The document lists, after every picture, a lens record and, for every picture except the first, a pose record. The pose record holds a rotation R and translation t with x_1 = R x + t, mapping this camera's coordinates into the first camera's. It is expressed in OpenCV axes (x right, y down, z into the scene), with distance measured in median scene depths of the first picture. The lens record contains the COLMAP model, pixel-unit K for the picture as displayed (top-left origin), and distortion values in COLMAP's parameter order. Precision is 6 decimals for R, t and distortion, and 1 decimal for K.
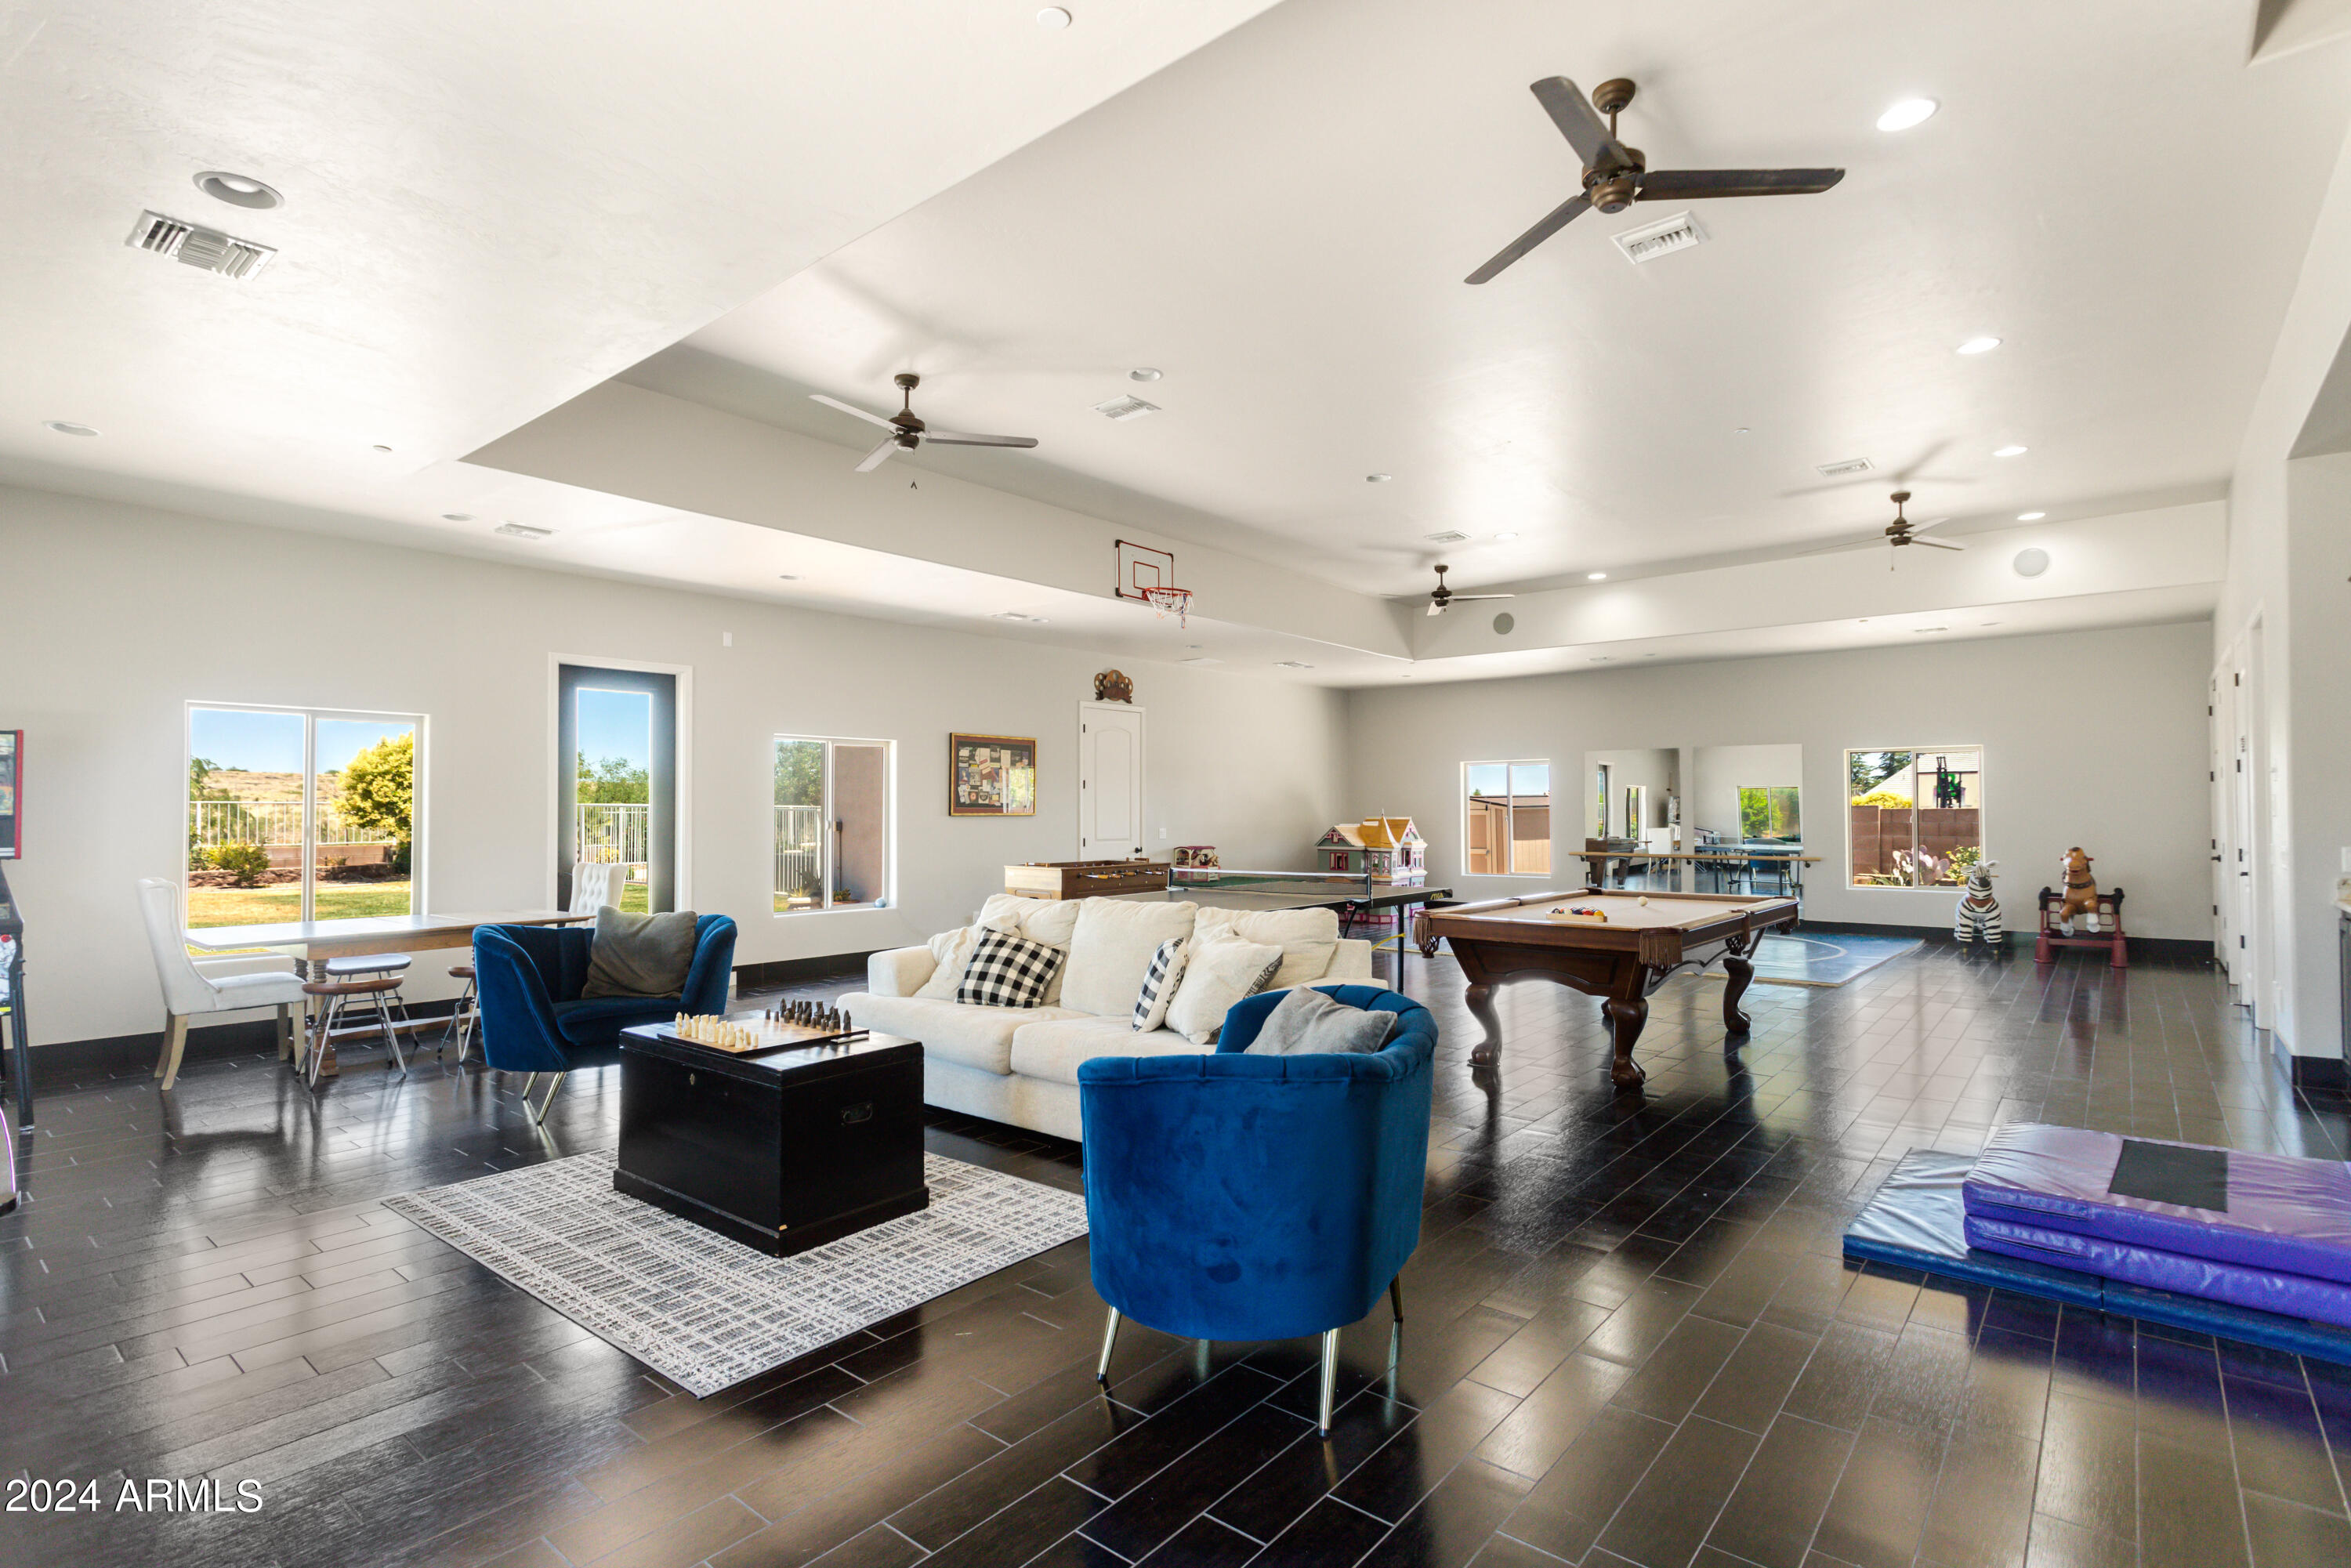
lens RADIAL K [[1142.1, 0, 1179.3], [0, 1142.1, 791.3], [0, 0, 1]] dist [0.004028, 0.001372]
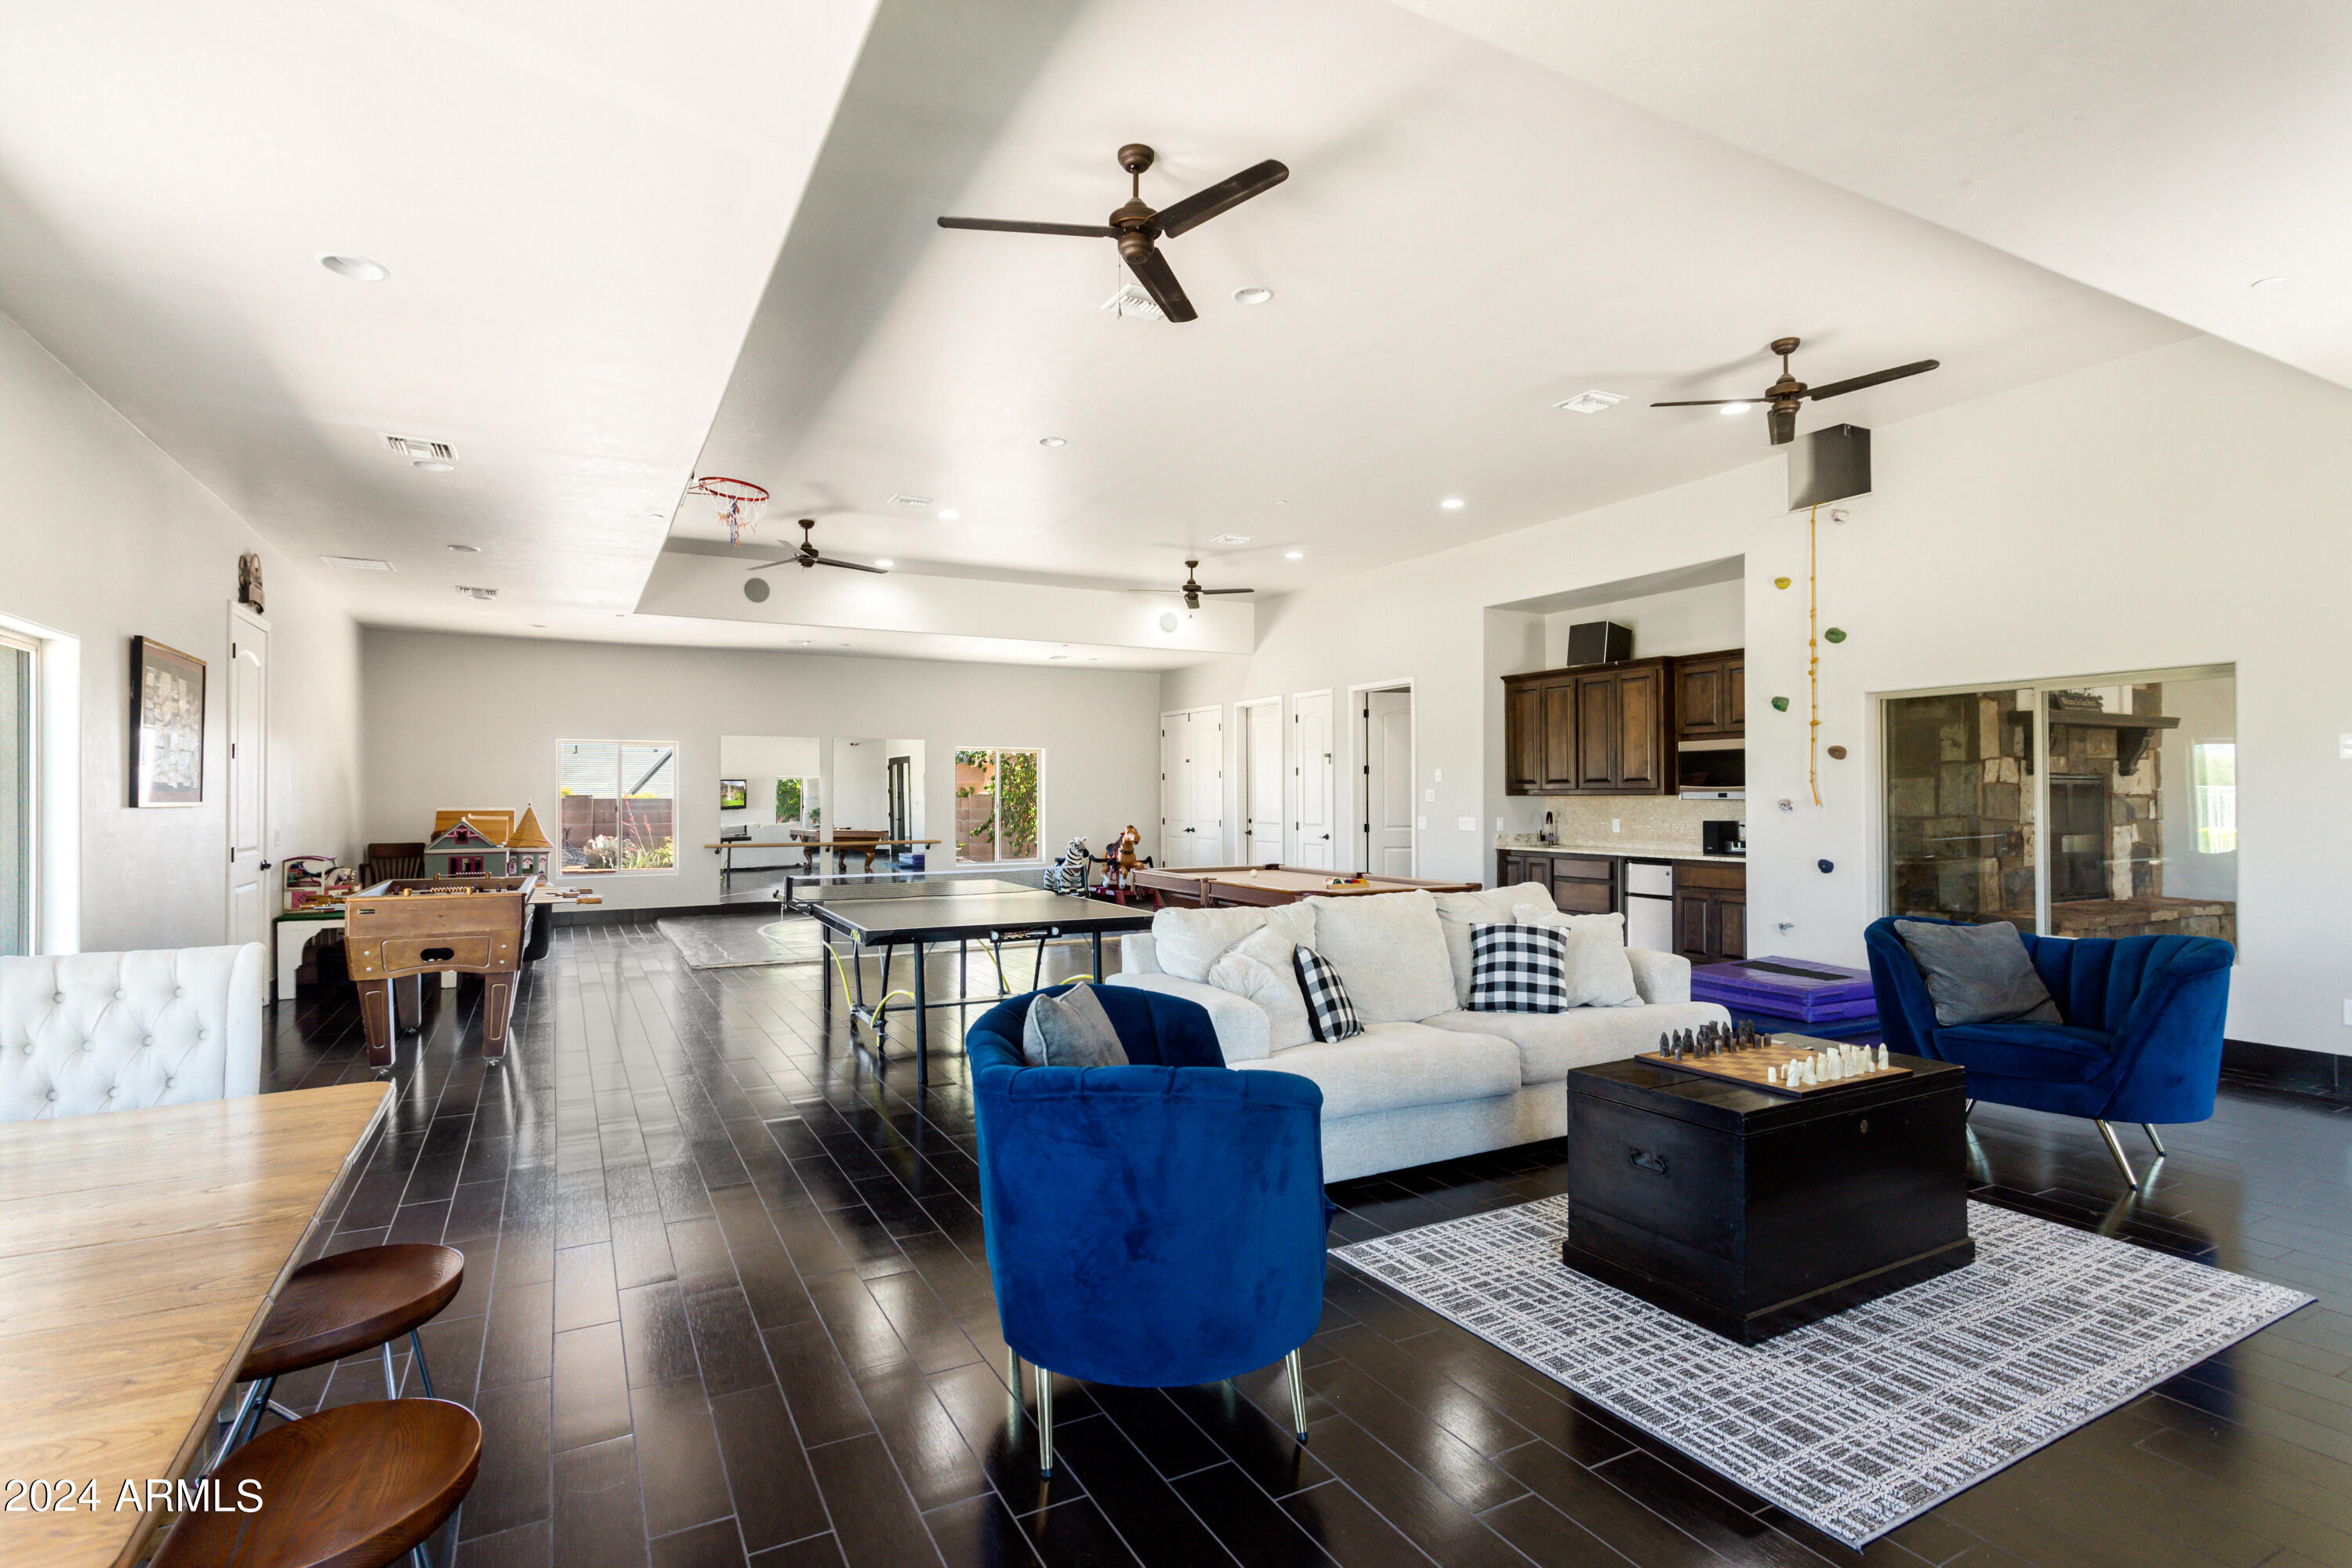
lens RADIAL K [[1142.6, 0, 1177.7], [0, 1142.6, 788.5], [0, 0, 1]] dist [0.004028, 0.001372]
pose [[0.374355, 0.010206, 0.927229, -1.471439], [-0.015657, 0.999866, -0.004684, 0.028285], [-0.927153, -0.012764, 0.374465, 1.247541]]
